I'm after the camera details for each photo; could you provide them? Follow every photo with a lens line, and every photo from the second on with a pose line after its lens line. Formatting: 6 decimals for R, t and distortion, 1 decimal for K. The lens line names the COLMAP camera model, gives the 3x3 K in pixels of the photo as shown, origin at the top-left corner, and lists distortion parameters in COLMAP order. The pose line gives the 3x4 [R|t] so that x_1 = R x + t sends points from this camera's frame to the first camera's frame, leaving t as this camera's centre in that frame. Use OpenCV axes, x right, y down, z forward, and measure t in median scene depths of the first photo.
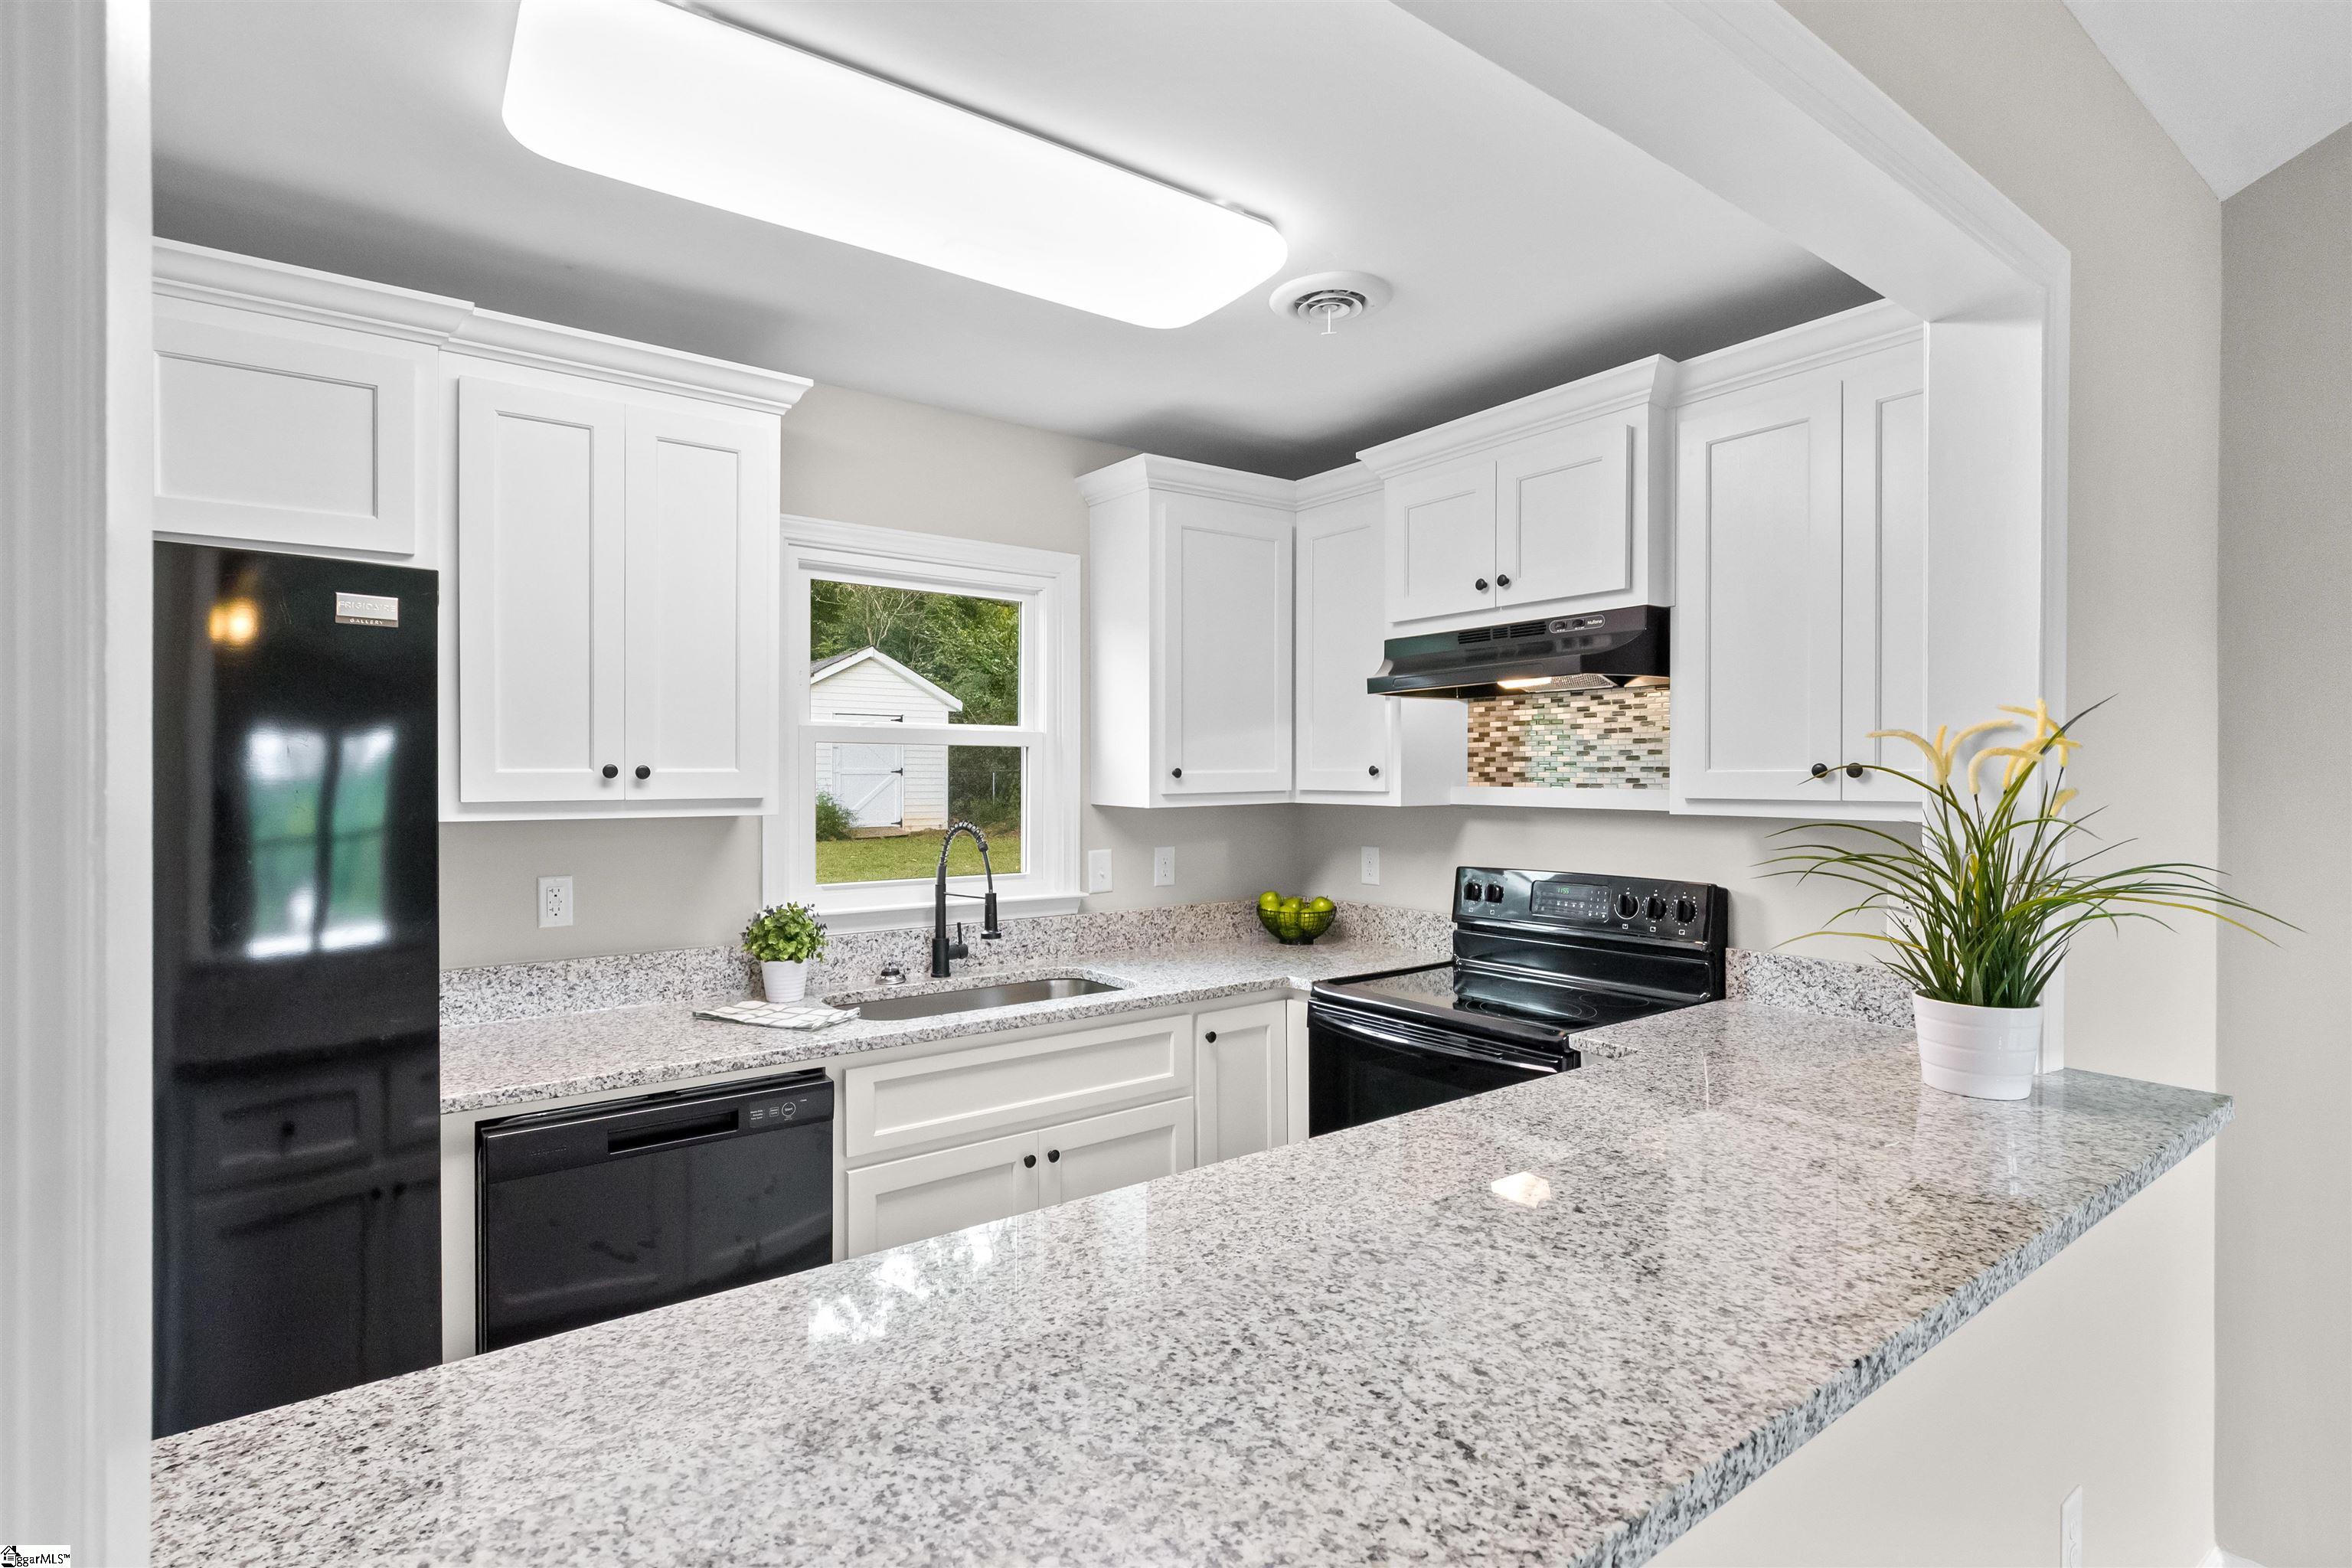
lens RADIAL K [[1119.9, 0, 1169.1], [0, 1119.9, 772.6], [0, 0, 1]] dist [-0.001944, -0.001193]
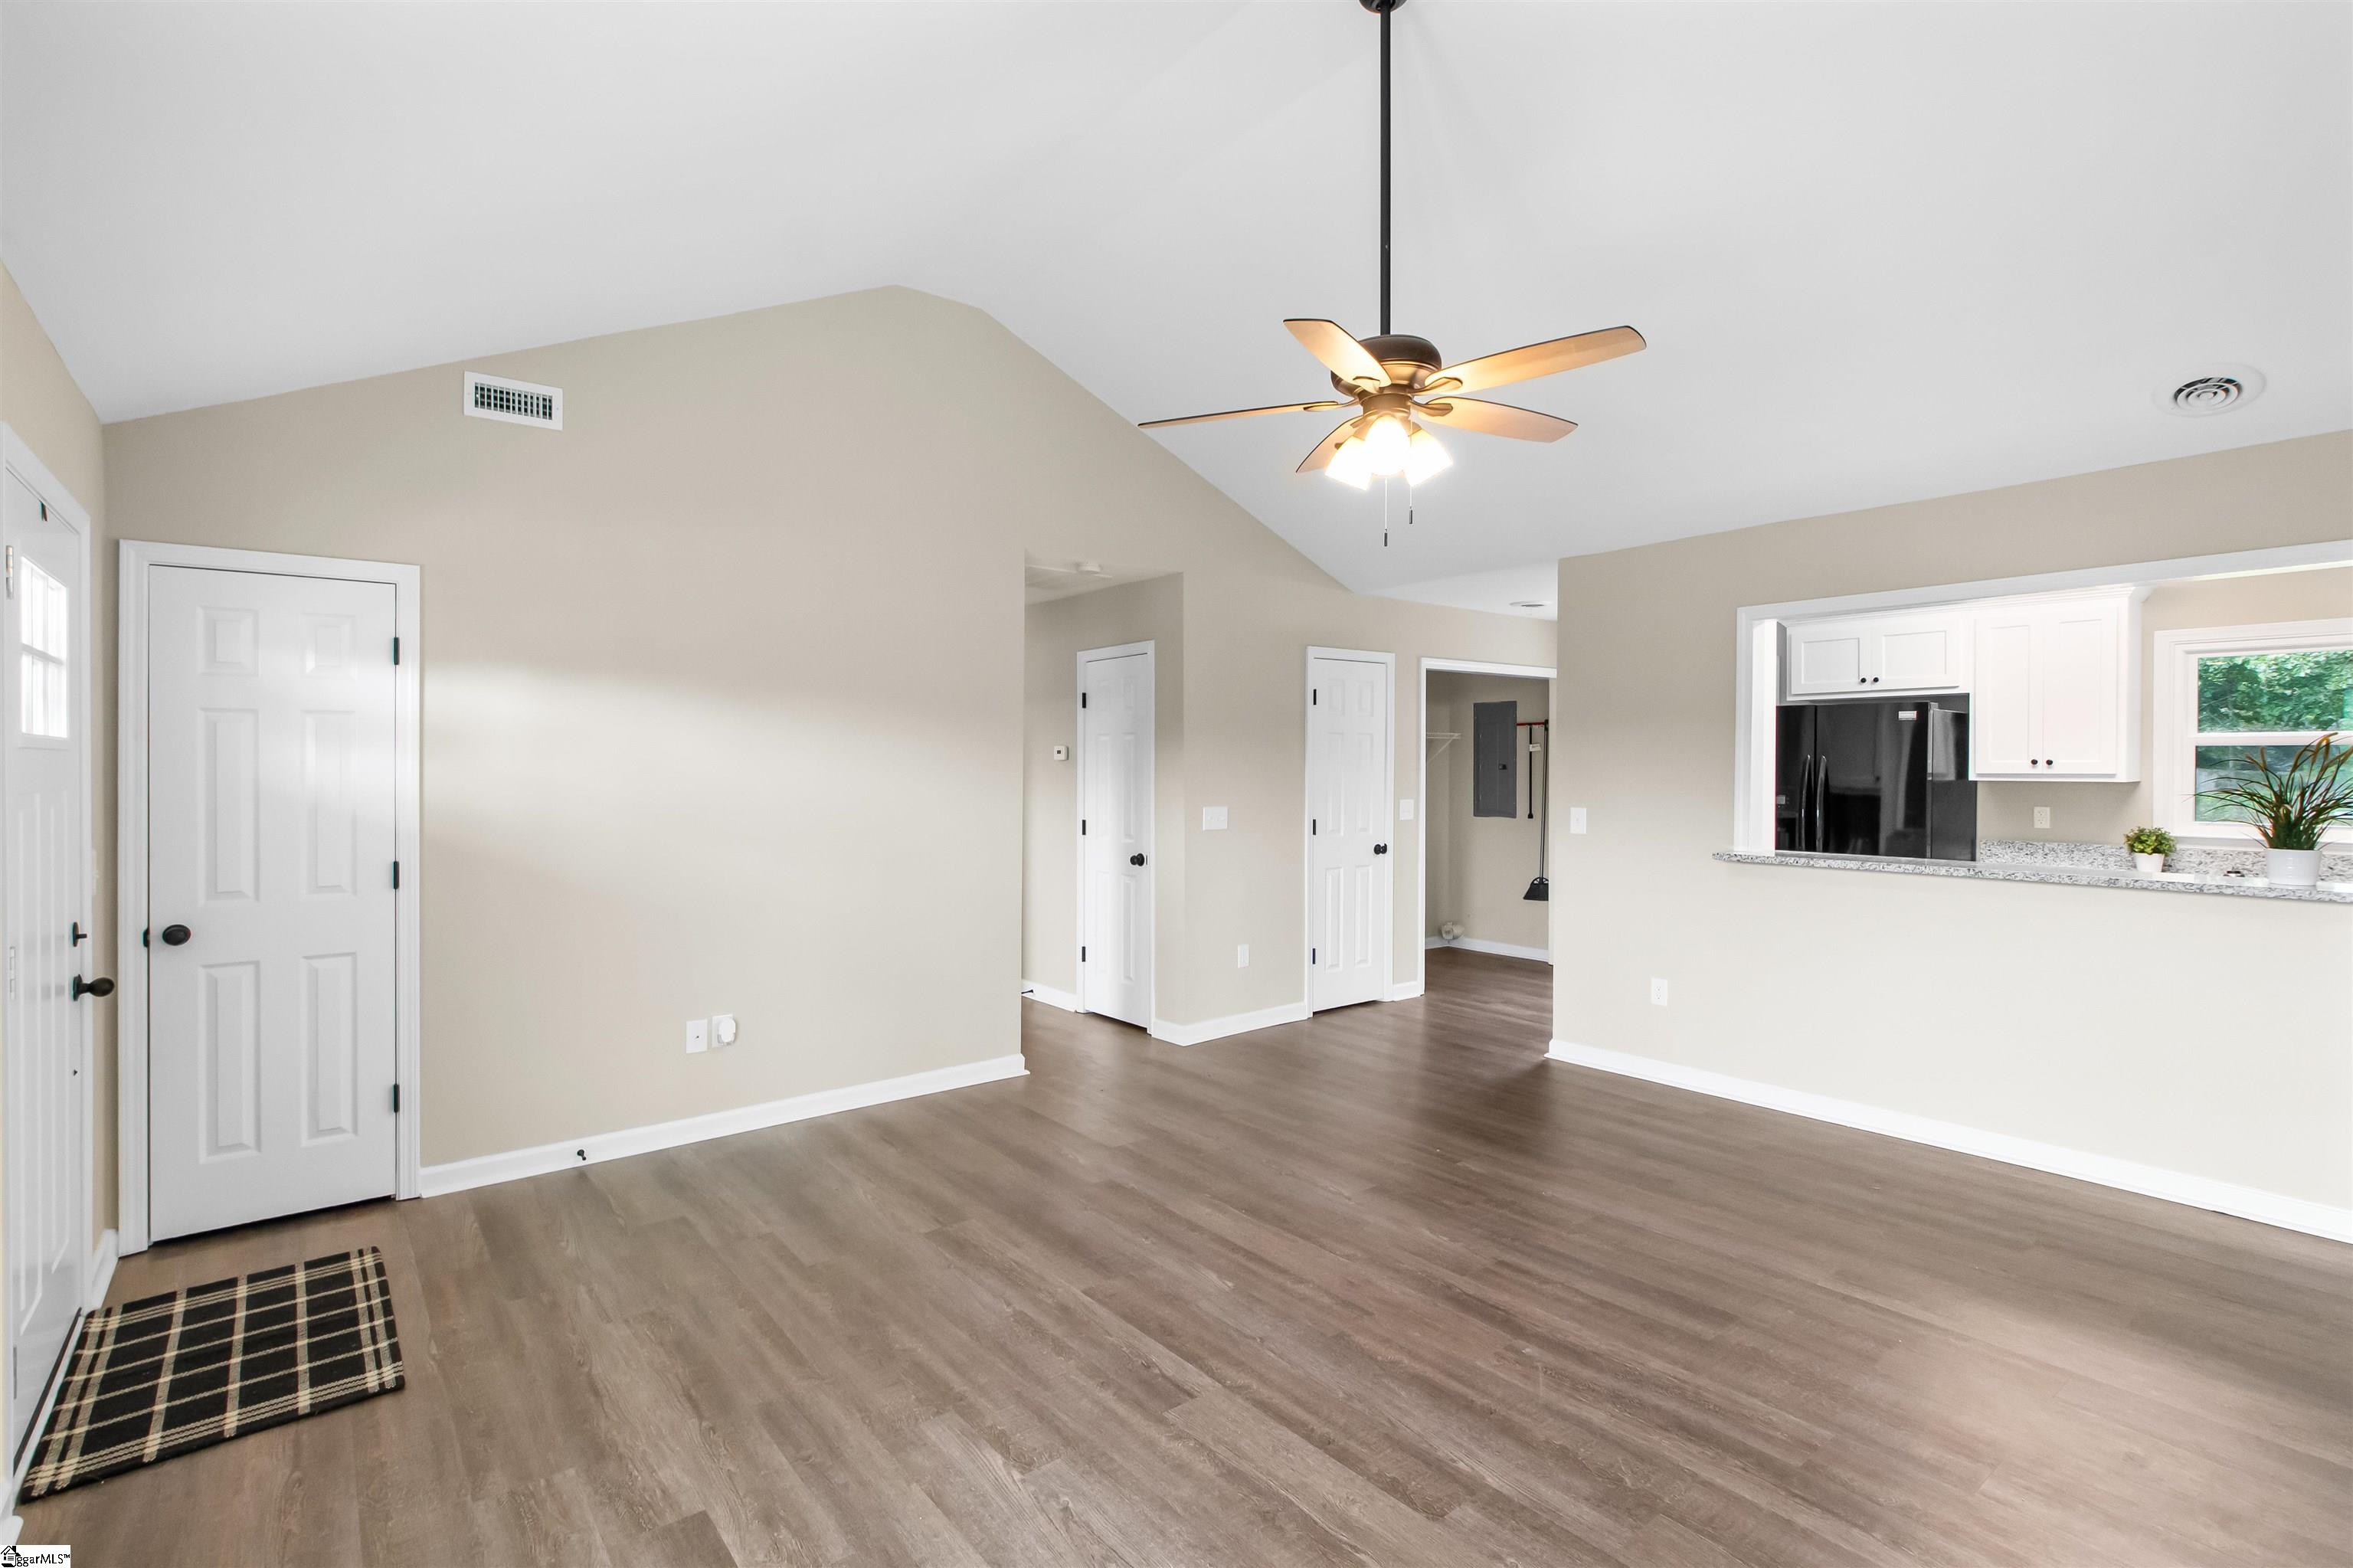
lens RADIAL K [[1120.4, 0, 1169.6], [0, 1120.4, 772.6], [0, 0, 1]] dist [-0.001944, -0.001193]
pose [[0.034987, 0.007610, -0.999359, 1.433728], [0.001663, 0.999969, 0.007673, 0.000484], [0.999386, -0.001930, 0.034973, -0.755830]]
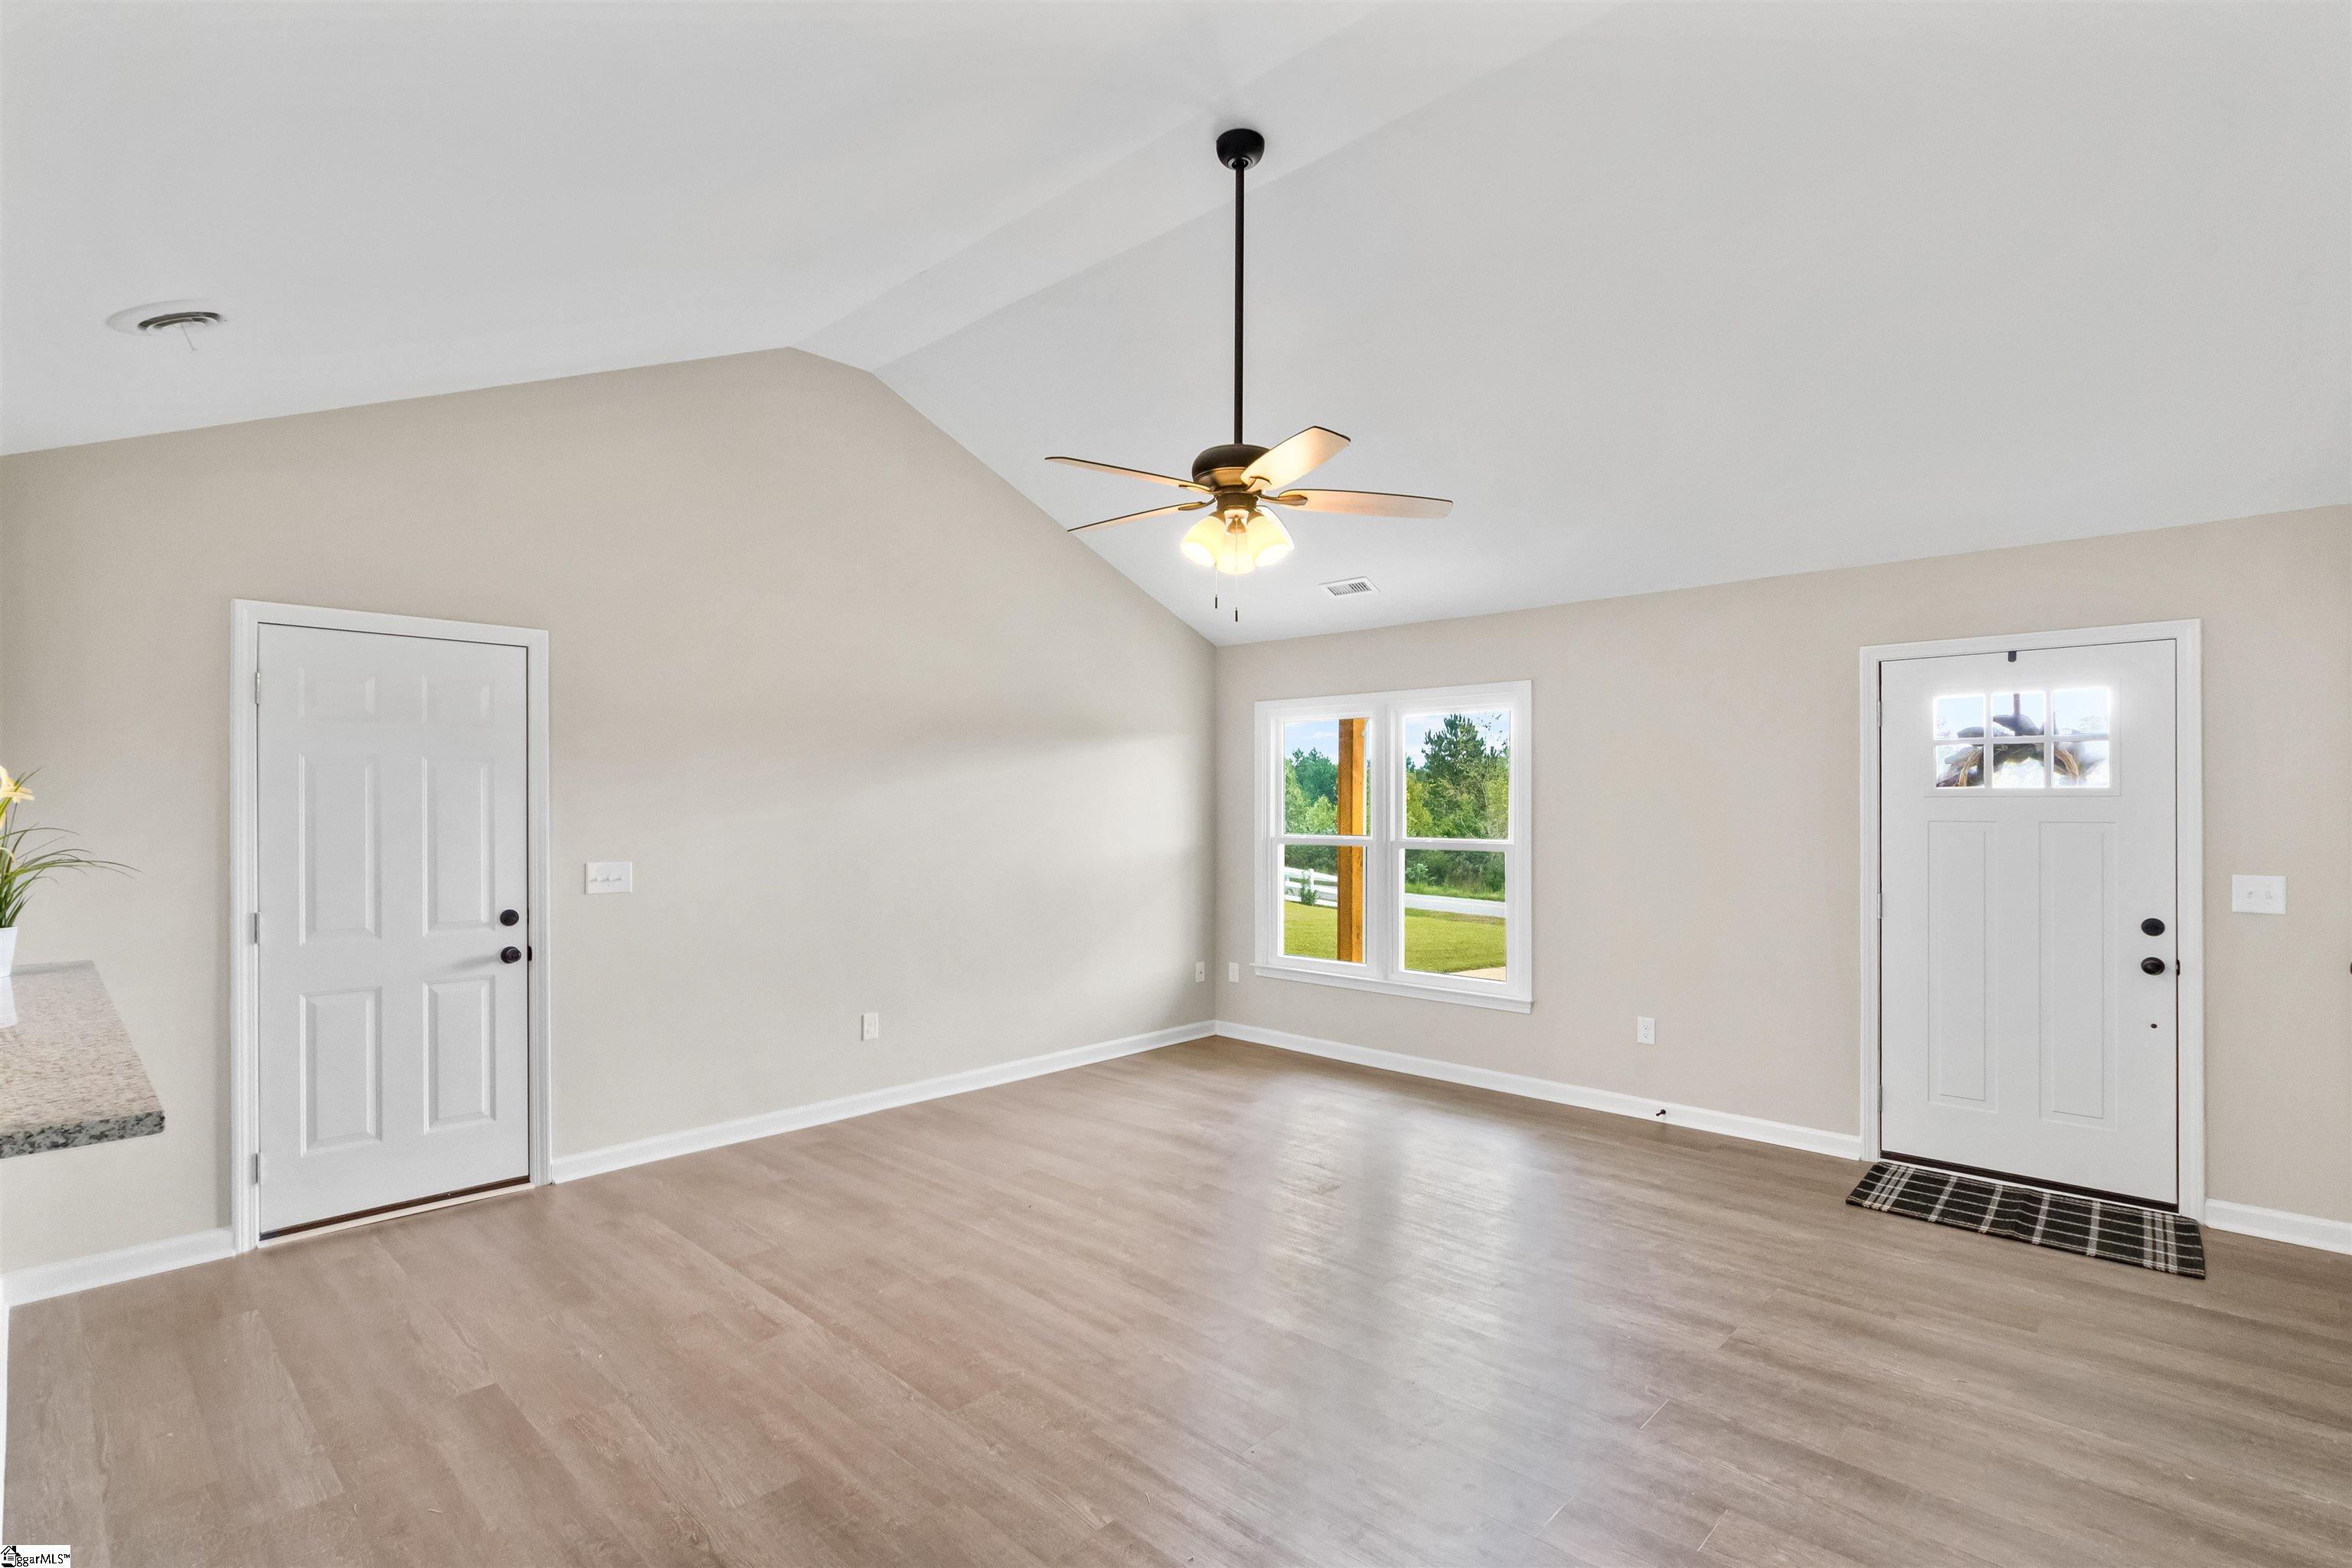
lens RADIAL K [[1112.4, 0, 1171.8], [0, 1112.4, 796.4], [0, 0, 1]] dist [-0.000966, -0.000528]
pose [[-0.176616, 0.003967, 0.984272, -0.638003], [-0.001632, 0.999989, -0.004323, -0.004131], [-0.984278, -0.002370, -0.176608, -0.272074]]
